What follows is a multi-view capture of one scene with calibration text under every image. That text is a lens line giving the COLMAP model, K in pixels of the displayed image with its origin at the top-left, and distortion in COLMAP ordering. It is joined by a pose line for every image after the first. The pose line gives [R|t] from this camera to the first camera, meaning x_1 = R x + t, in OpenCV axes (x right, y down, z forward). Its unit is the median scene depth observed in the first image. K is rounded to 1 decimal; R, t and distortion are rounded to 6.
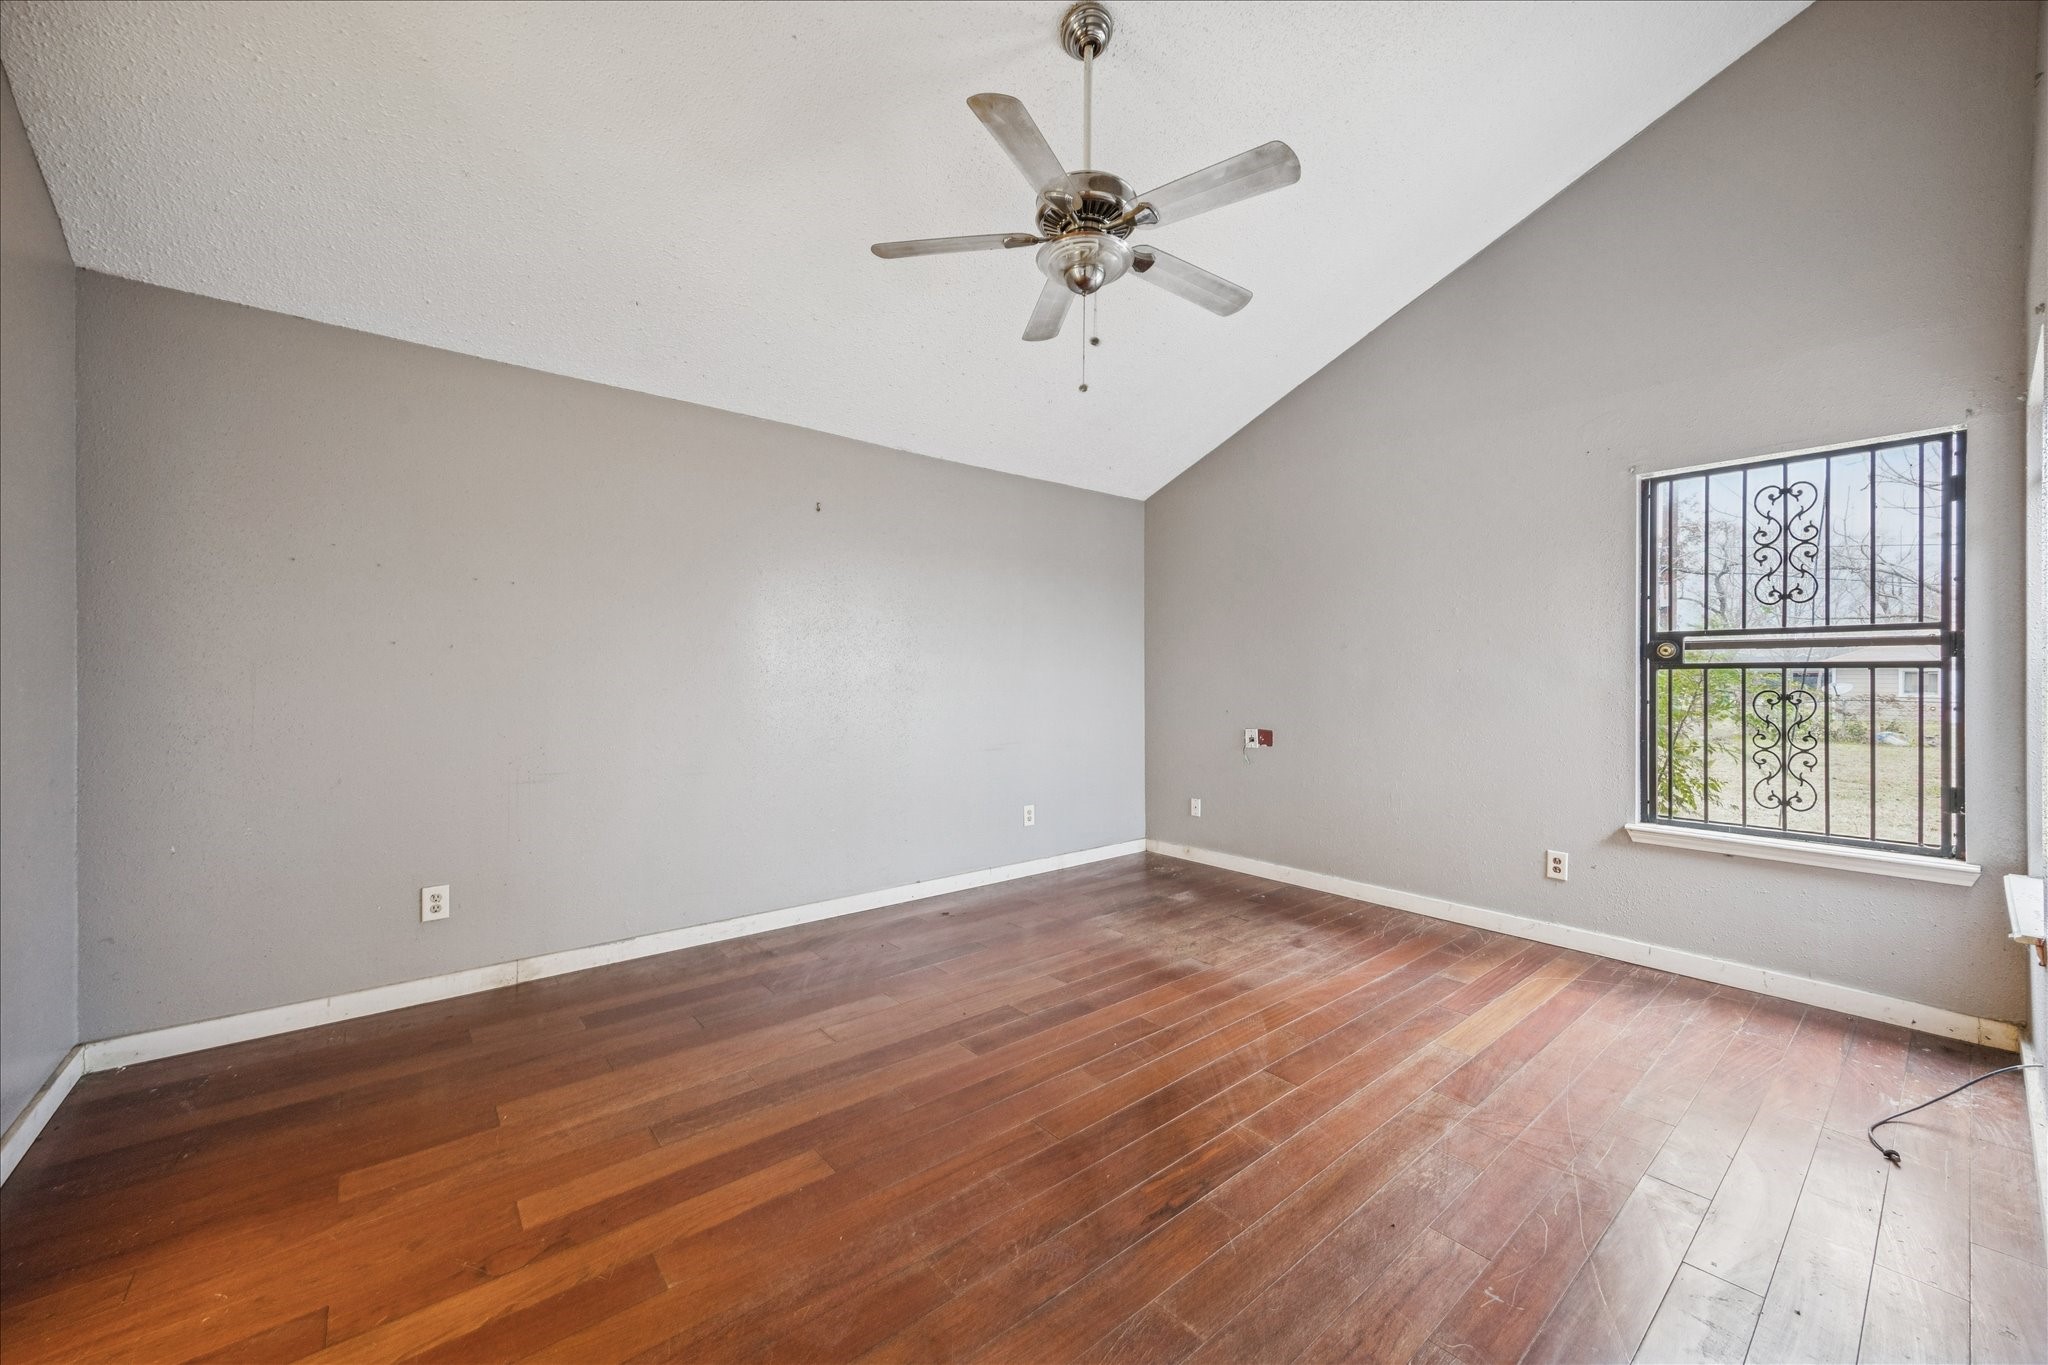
lens RADIAL K [[789.1, 0, 1024.5], [0, 789.1, 675.3], [0, 0, 1]] dist [0.001592, 0.000214]
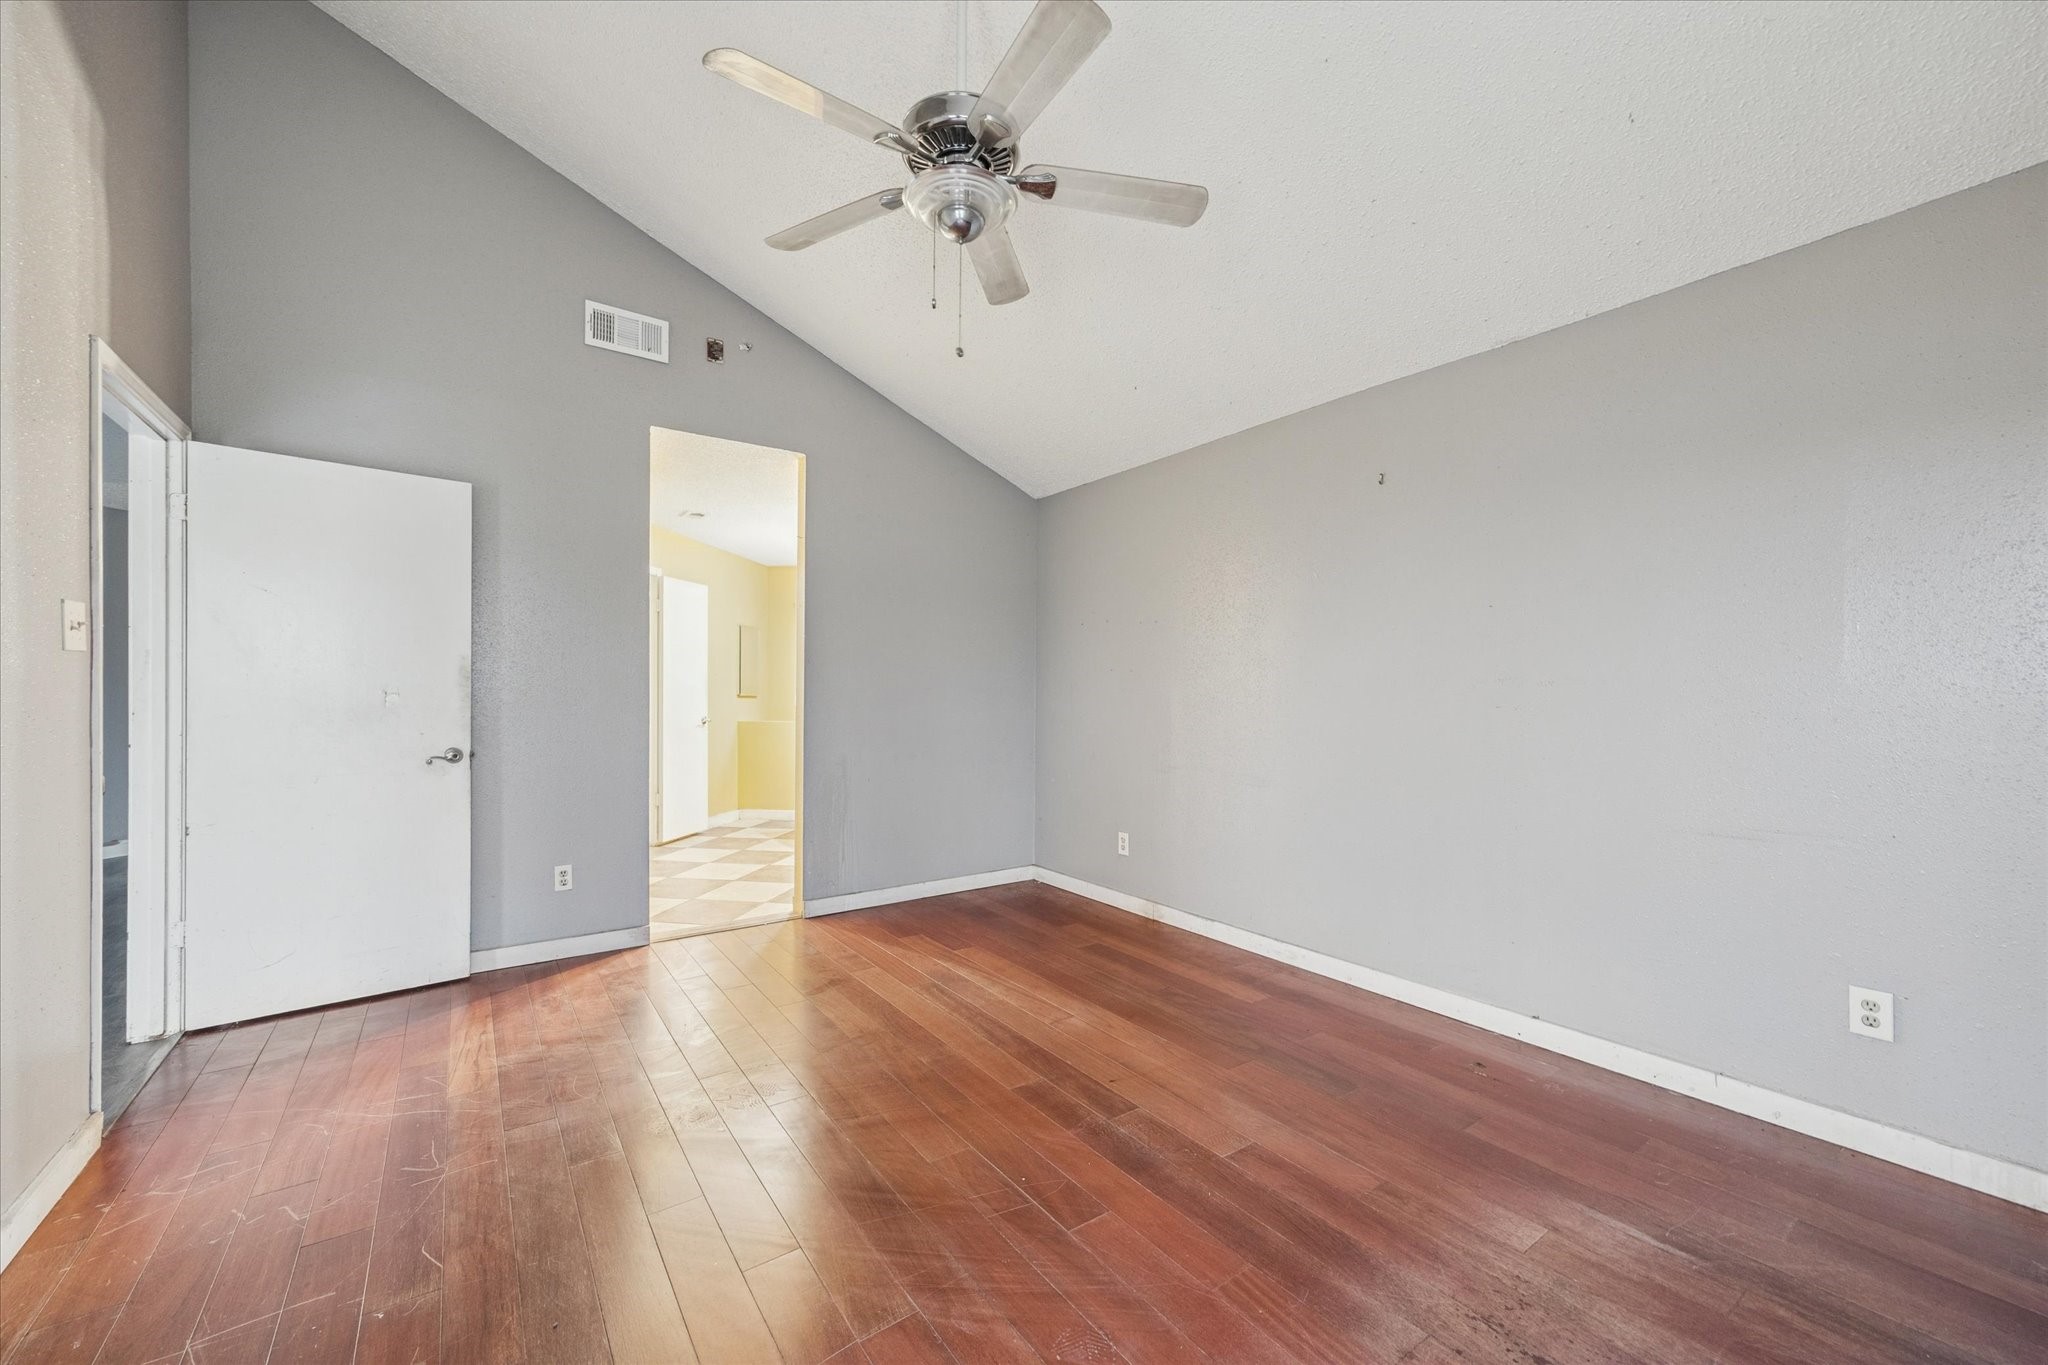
lens RADIAL K [[789.1, 0, 1021.8], [0, 789.1, 693.6], [0, 0, 1]] dist [0.001592, 0.000214]
pose [[-0.073346, 0.001021, -0.997306, 0.707636], [0.002957, 0.999995, 0.000806, 0.003647], [0.997302, -0.002890, -0.073349, 0.864420]]
